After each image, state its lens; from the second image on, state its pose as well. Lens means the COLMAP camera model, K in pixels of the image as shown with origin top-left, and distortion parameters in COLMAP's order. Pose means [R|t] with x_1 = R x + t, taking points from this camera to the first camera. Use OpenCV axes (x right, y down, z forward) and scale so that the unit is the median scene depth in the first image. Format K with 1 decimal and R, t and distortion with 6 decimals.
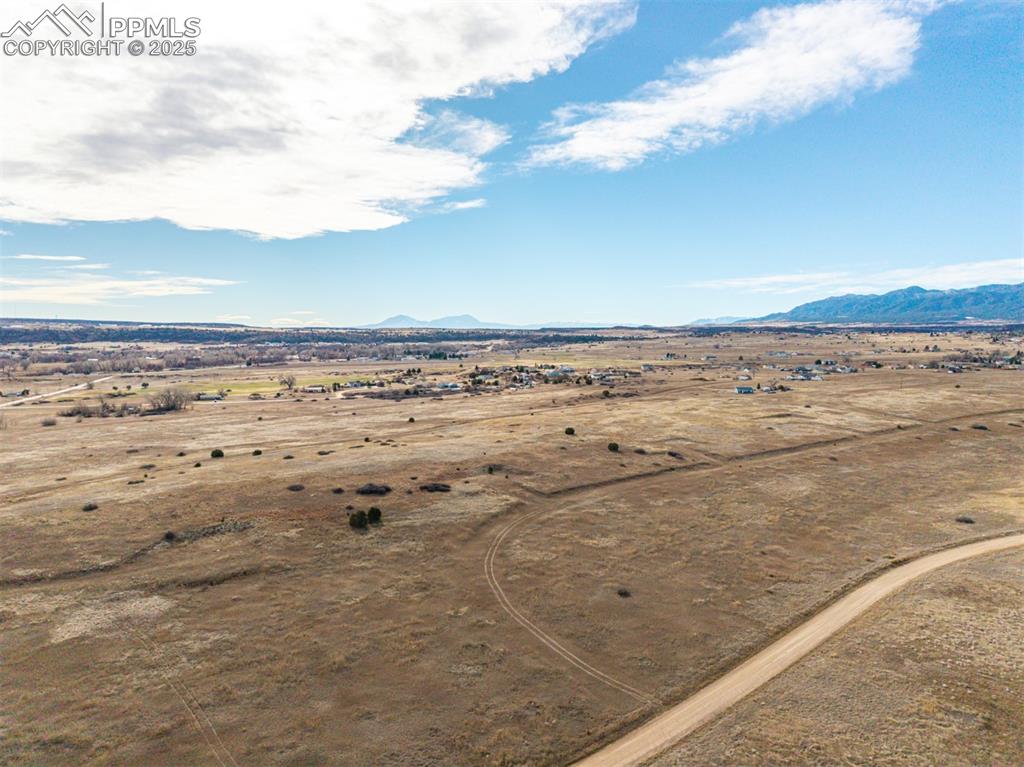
lens RADIAL K [[729.1, 0, 512.0], [0, 729.1, 383.5], [0, 0, 1]] dist [-0.003765, 0.002659]
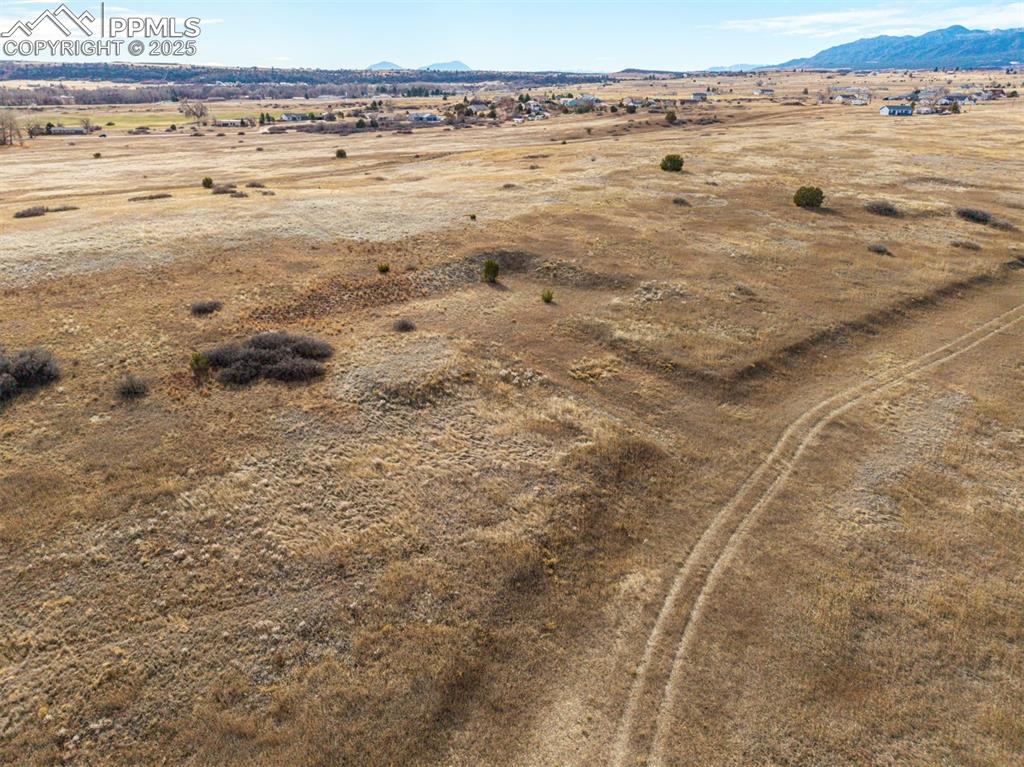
lens RADIAL K [[722.2, 0, 512.0], [0, 722.2, 383.5], [0, 0, 1]] dist [0.034891, -0.006507]
pose [[0.999973, -0.001021, 0.007296, -0.012224], [-0.001324, 0.949296, 0.314380, 0.035850], [-0.007247, -0.314381, 0.949269, 0.367839]]
